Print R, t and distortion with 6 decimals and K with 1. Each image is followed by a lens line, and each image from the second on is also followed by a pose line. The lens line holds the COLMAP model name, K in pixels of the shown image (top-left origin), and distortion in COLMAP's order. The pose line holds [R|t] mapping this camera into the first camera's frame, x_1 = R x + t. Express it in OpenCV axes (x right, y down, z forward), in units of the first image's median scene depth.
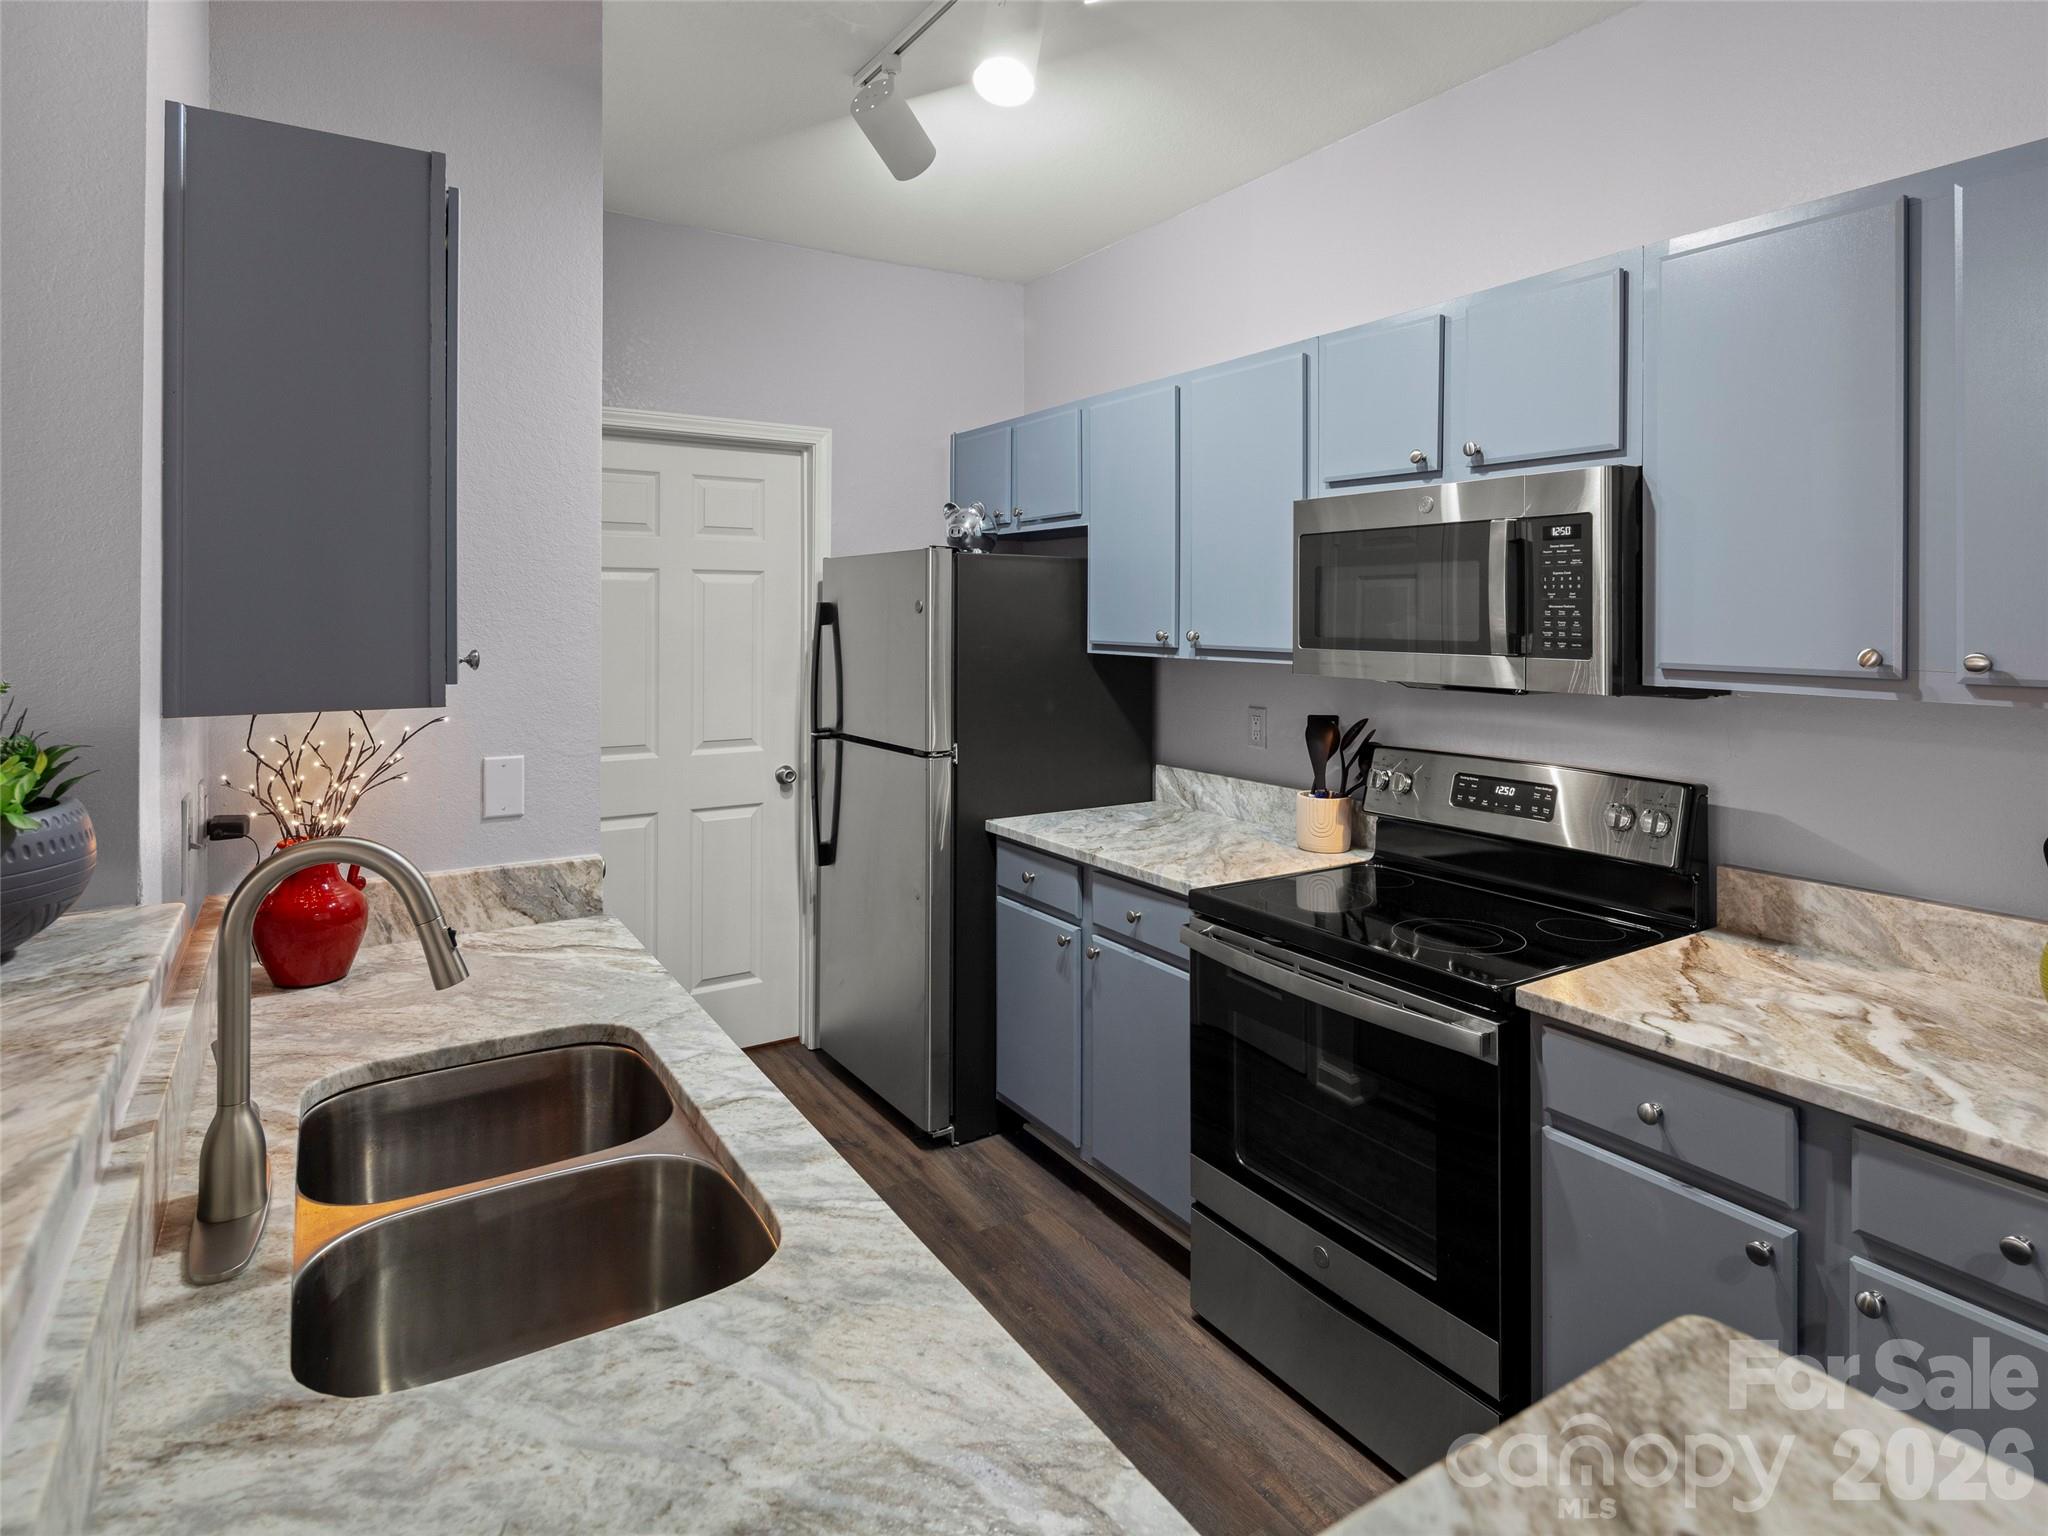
lens RADIAL K [[1139.9, 0, 1029.6], [0, 1139.9, 604.6], [0, 0, 1]] dist [-0.001320, 0.000922]
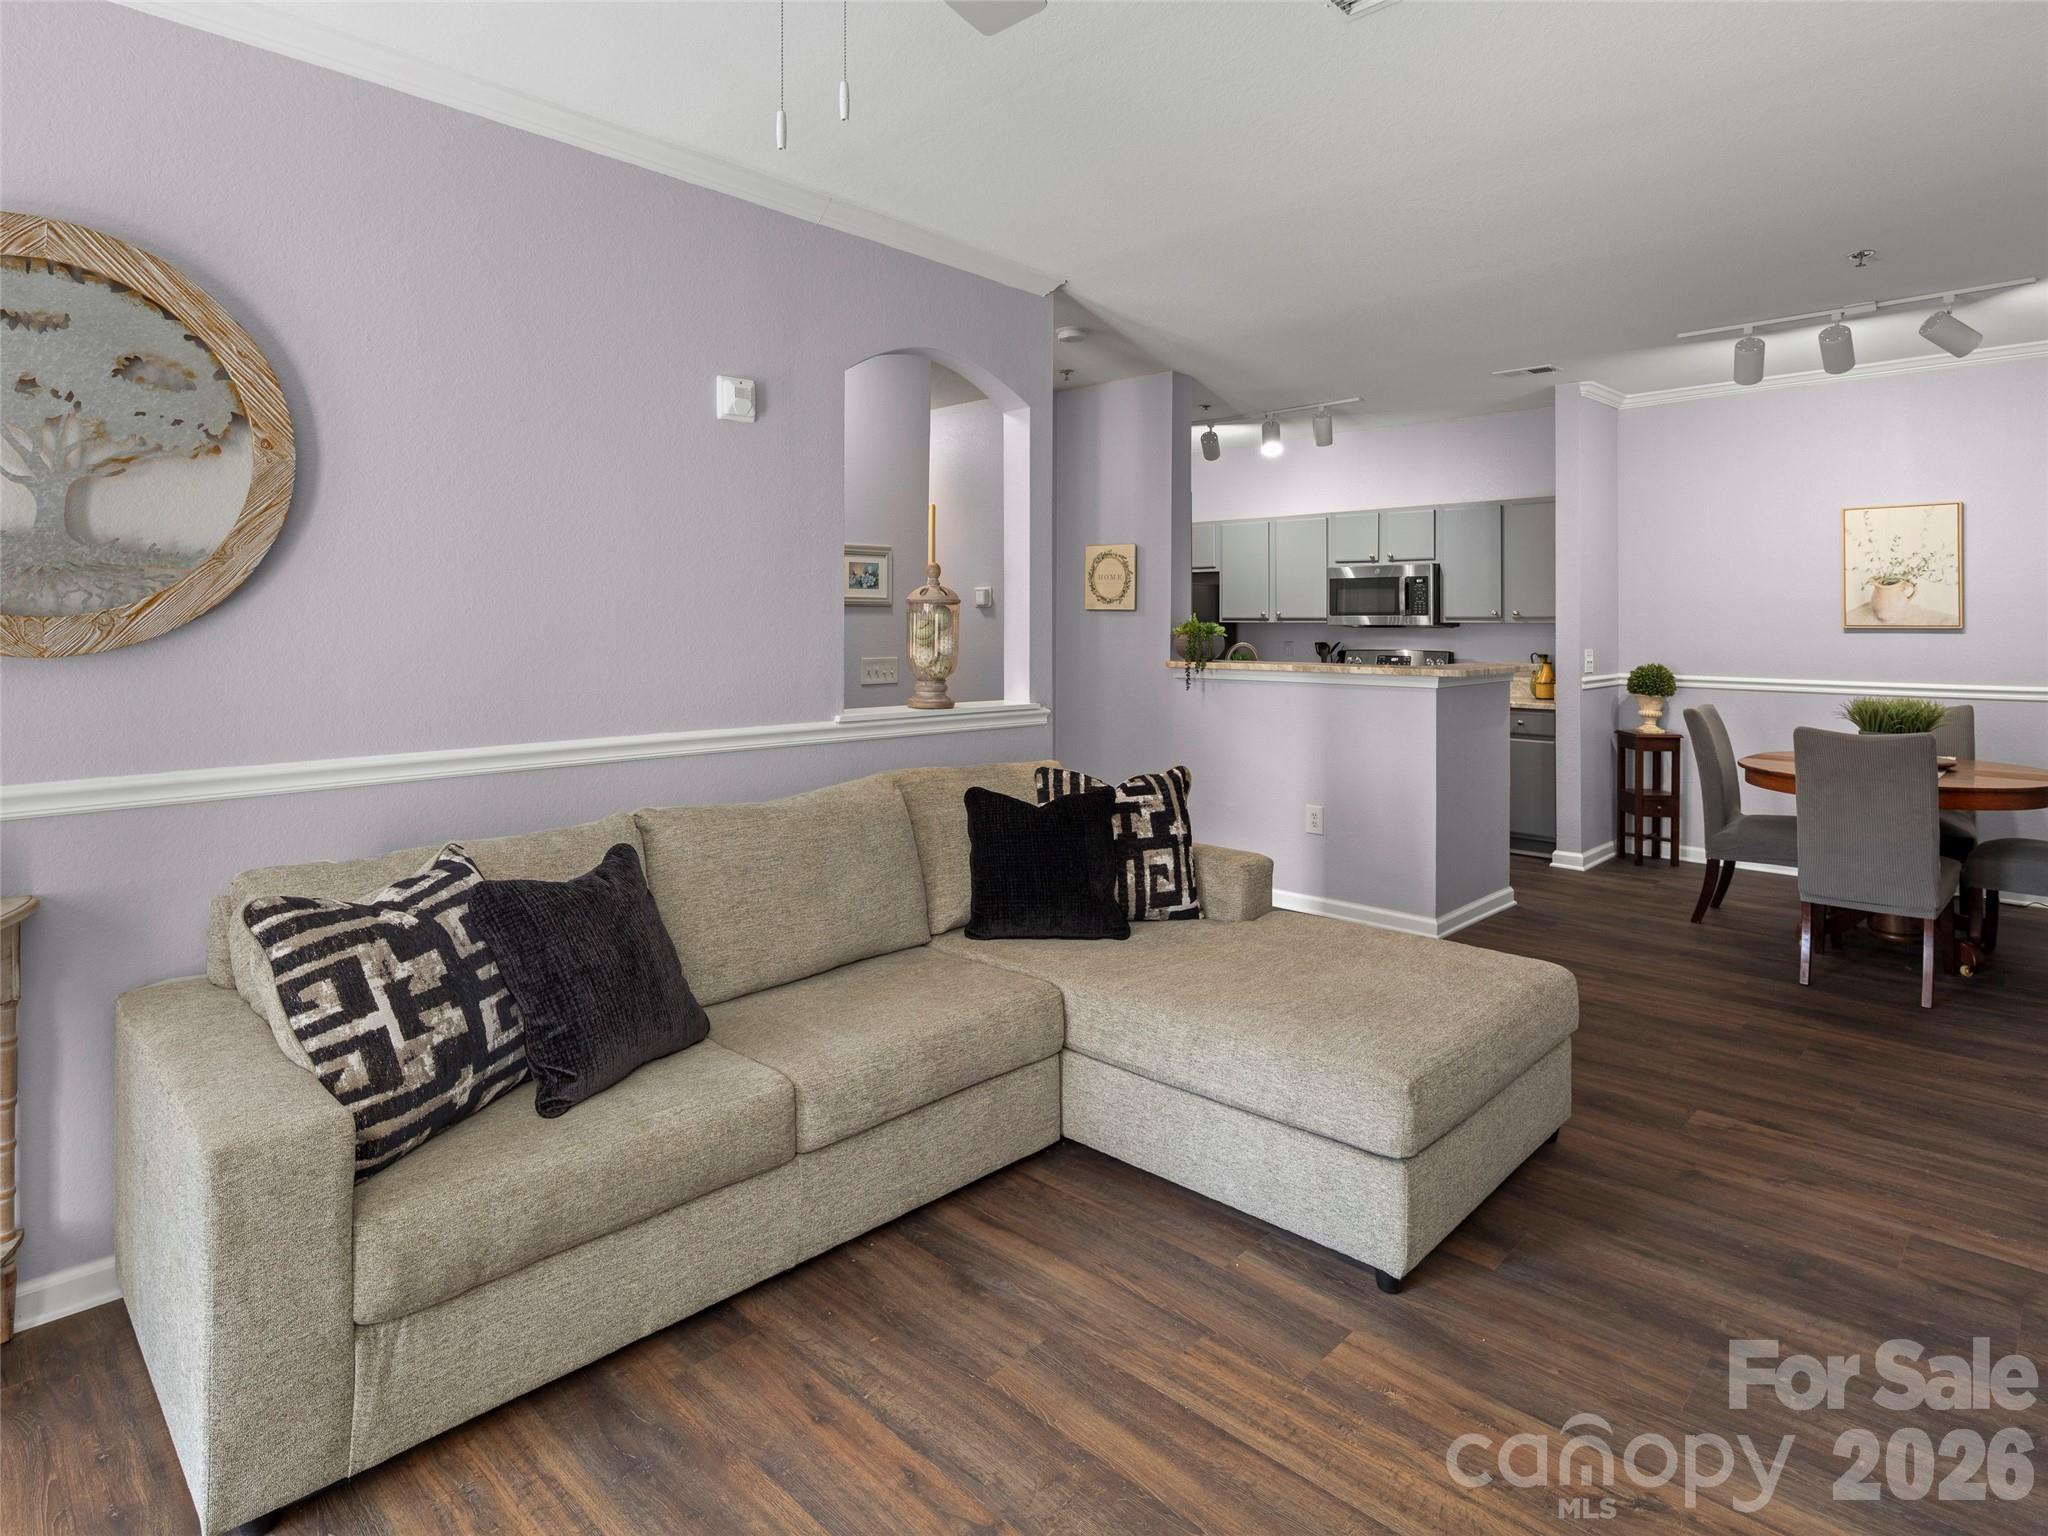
lens RADIAL K [[1114.9, 0, 1018.8], [0, 1114.9, 606.0], [0, 0, 1]] dist [0.005366, -0.000002]
pose [[0.970758, -0.001264, 0.240057, -1.377418], [0.003057, 0.999970, -0.007094, 0.032462], [-0.240041, 0.007621, 0.970733, -1.815791]]
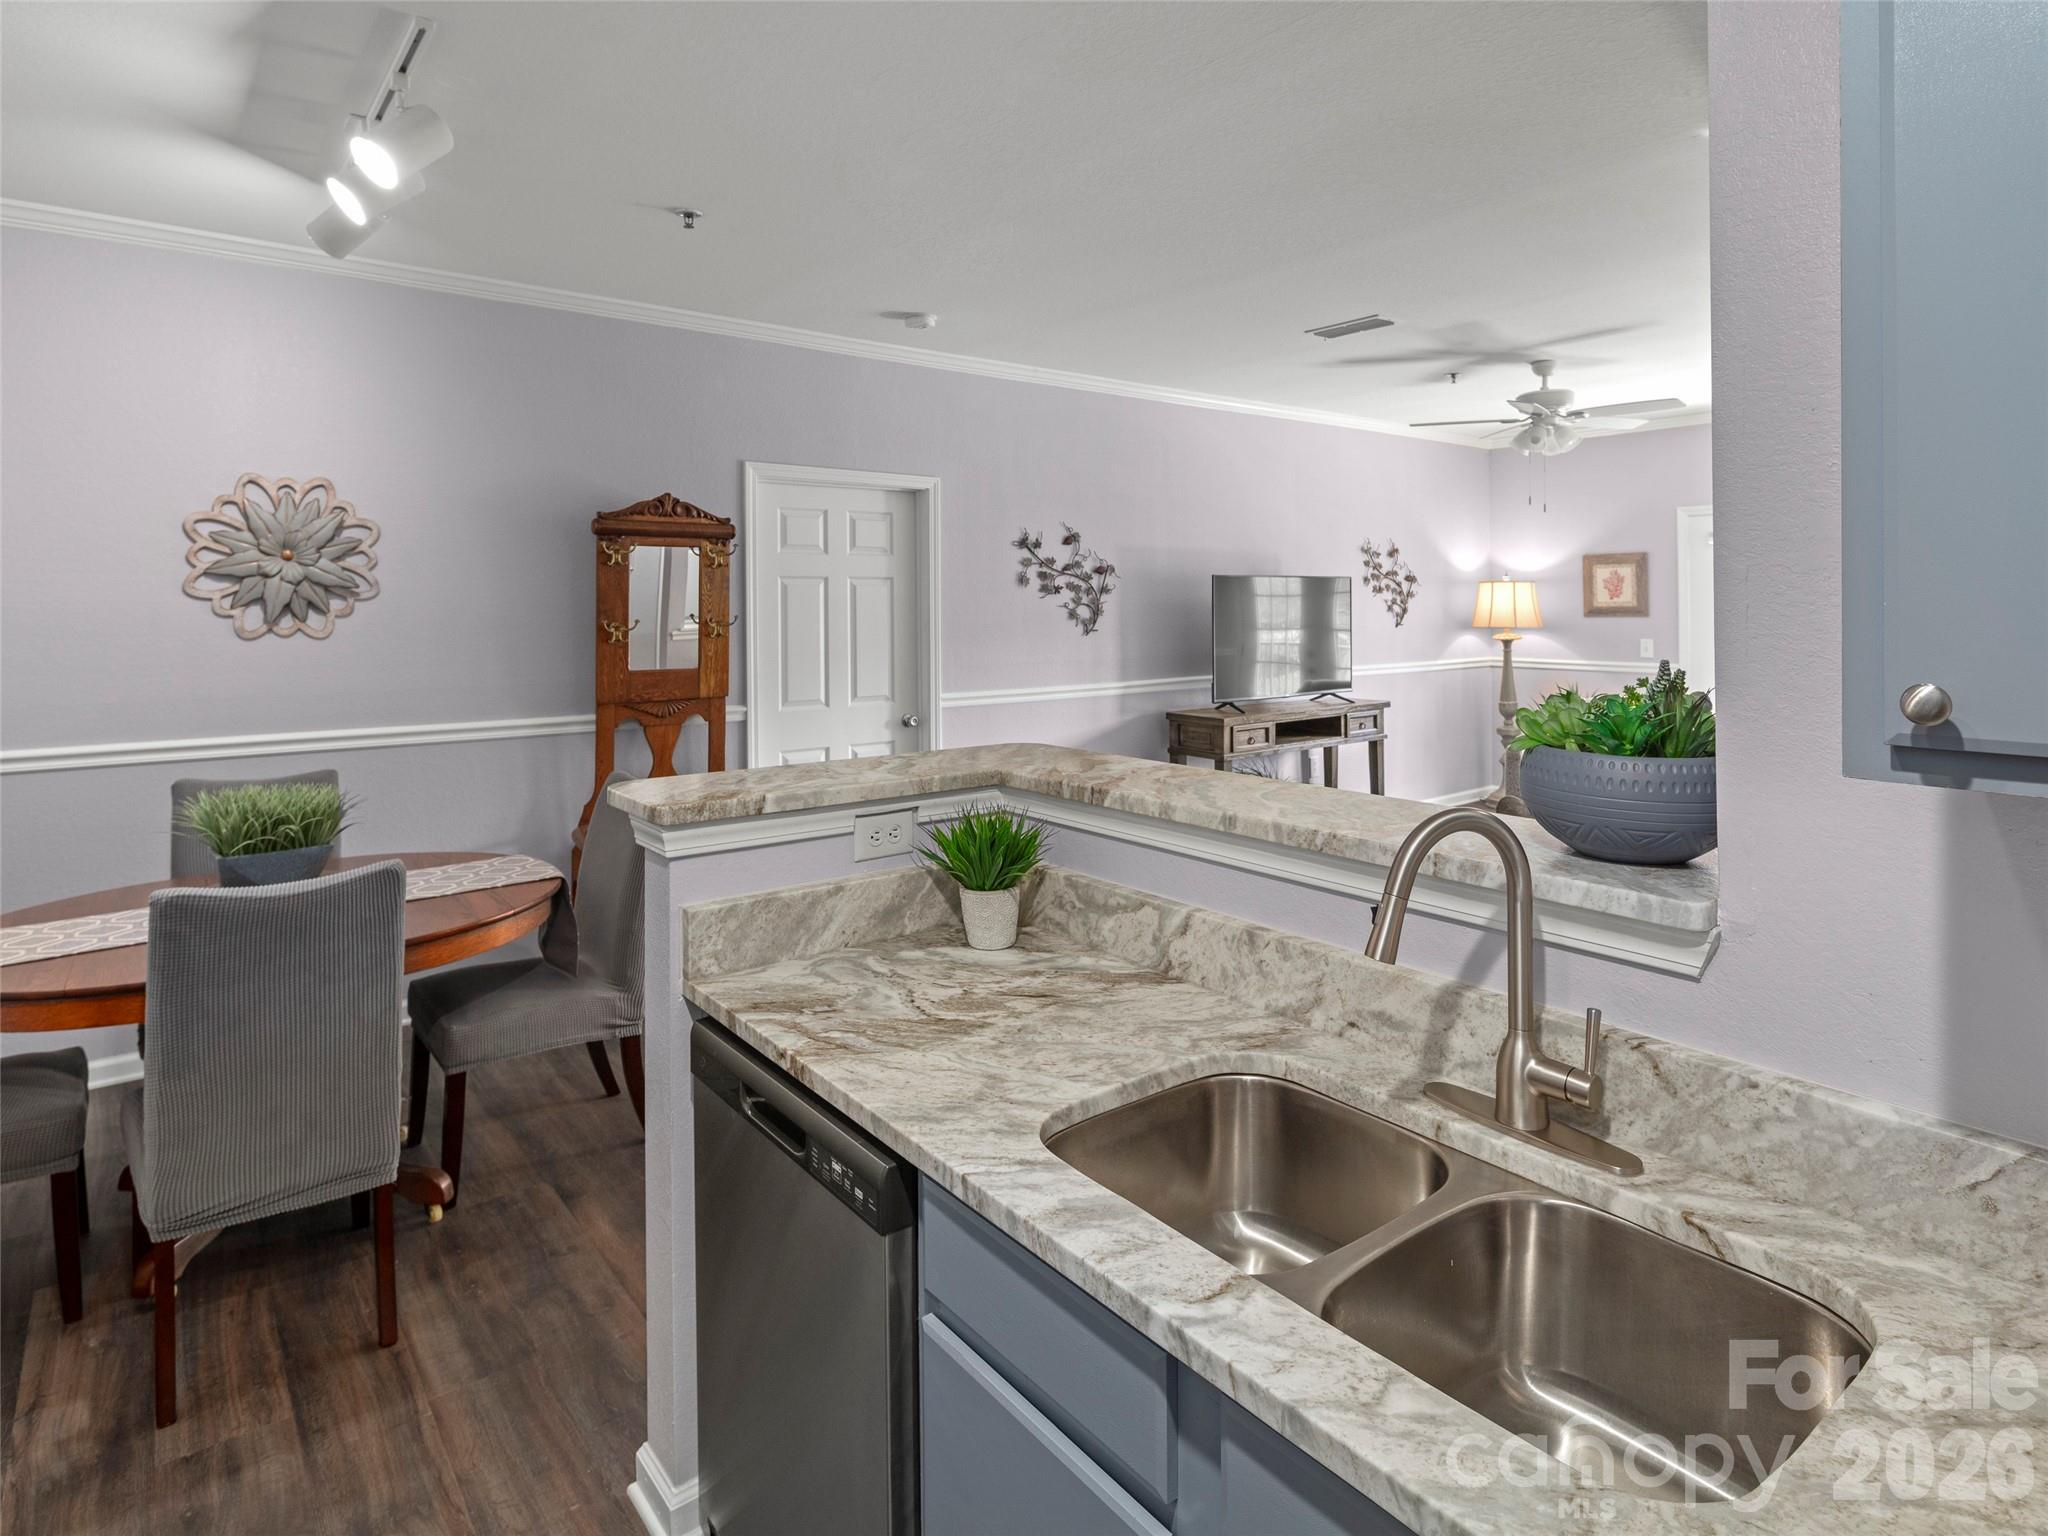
lens RADIAL K [[1139.9, 0, 1029.6], [0, 1139.9, 604.6], [0, 0, 1]] dist [-0.001320, 0.000922]
pose [[-0.995289, 0.001031, -0.096948, -0.043215], [0.001345, 0.999994, -0.003179, 0.005082], [0.096945, -0.003295, -0.995284, 0.995781]]
